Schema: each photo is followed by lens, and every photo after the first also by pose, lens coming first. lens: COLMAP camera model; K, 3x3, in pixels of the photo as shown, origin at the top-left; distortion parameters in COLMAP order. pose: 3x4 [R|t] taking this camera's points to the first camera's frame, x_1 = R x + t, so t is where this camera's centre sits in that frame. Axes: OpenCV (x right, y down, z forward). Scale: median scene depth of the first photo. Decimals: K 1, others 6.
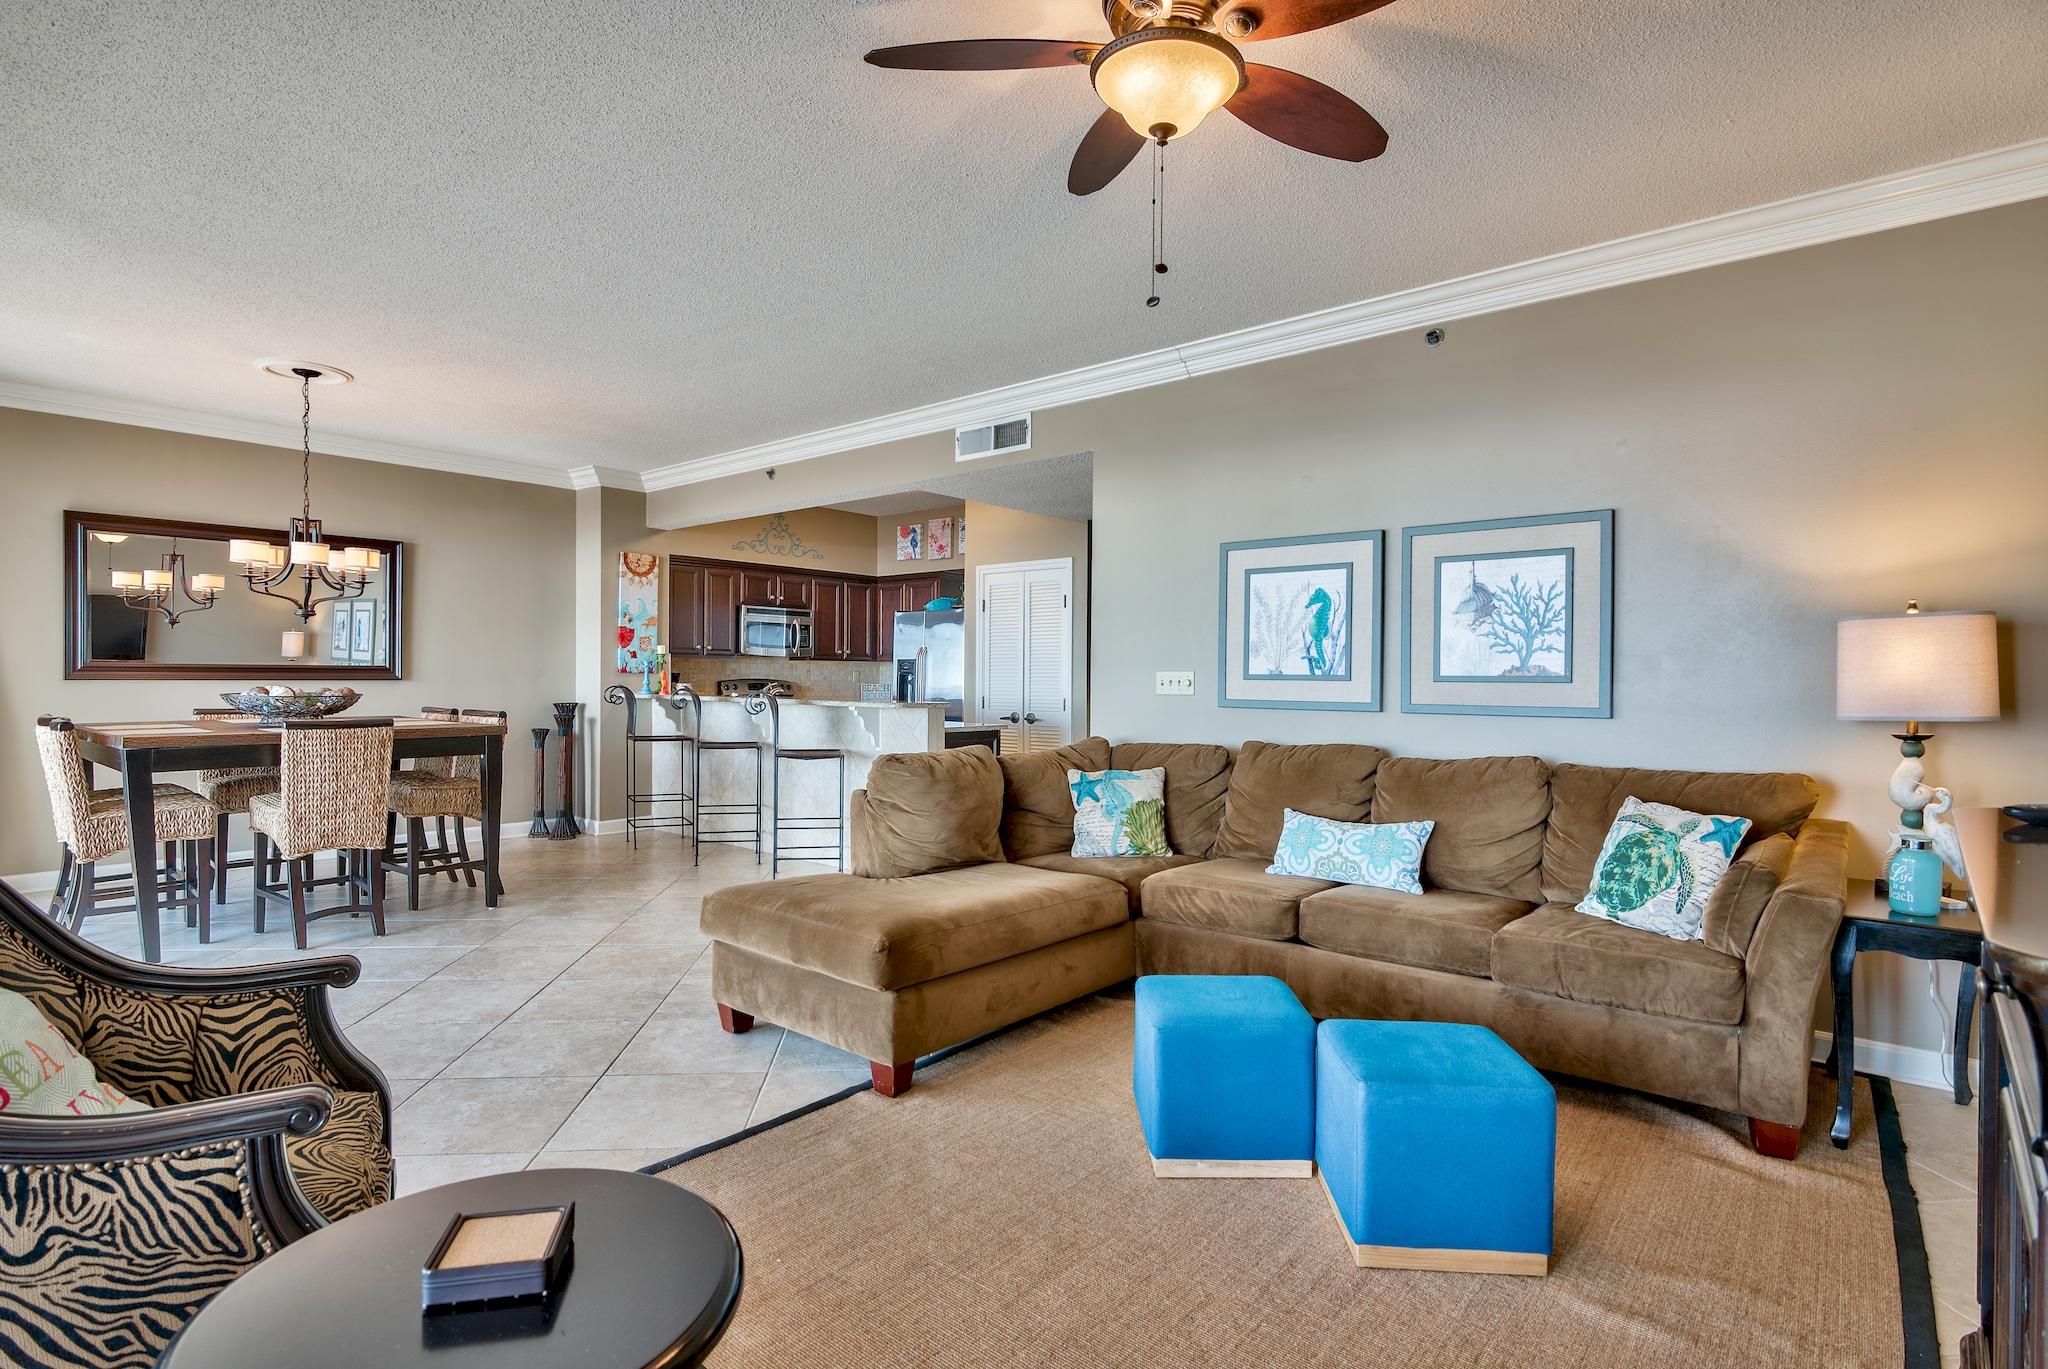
lens RADIAL K [[1110.6, 0, 1009.5], [0, 1110.6, 680.8], [0, 0, 1]] dist [-0.003848, -0.000056]
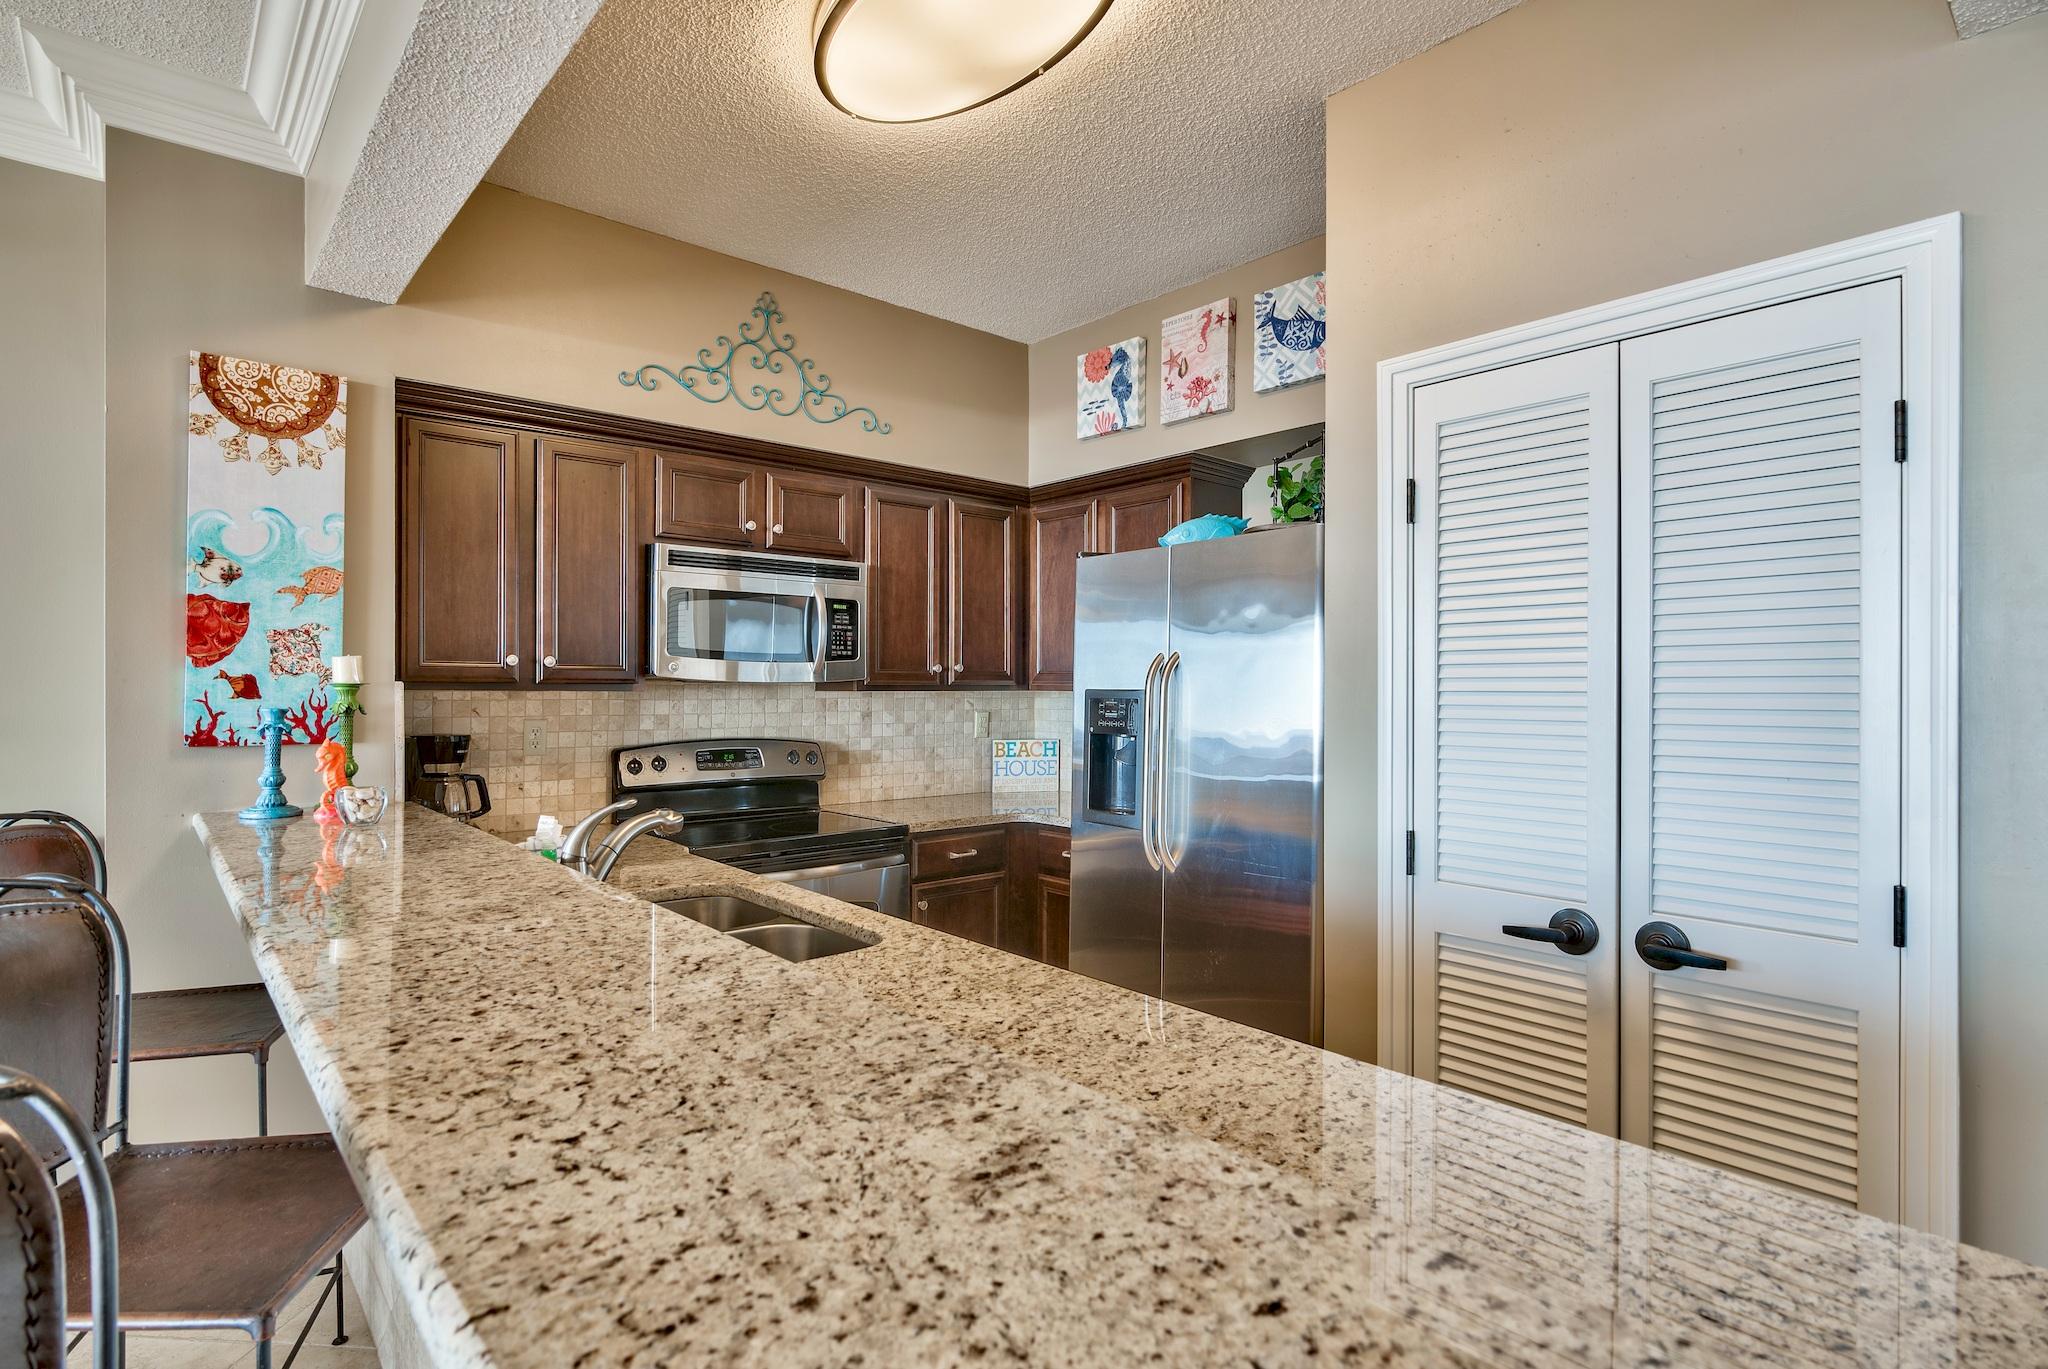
lens RADIAL K [[1015.6, 0, 1023.8], [0, 1015.6, 683.3], [0, 0, 1]] dist [0.001554, 0.000404]
pose [[0.992278, -0.006643, -0.123857, -0.079513], [0.006212, 0.999973, -0.003867, -0.019906], [0.123879, 0.003068, 0.992293, 0.667998]]
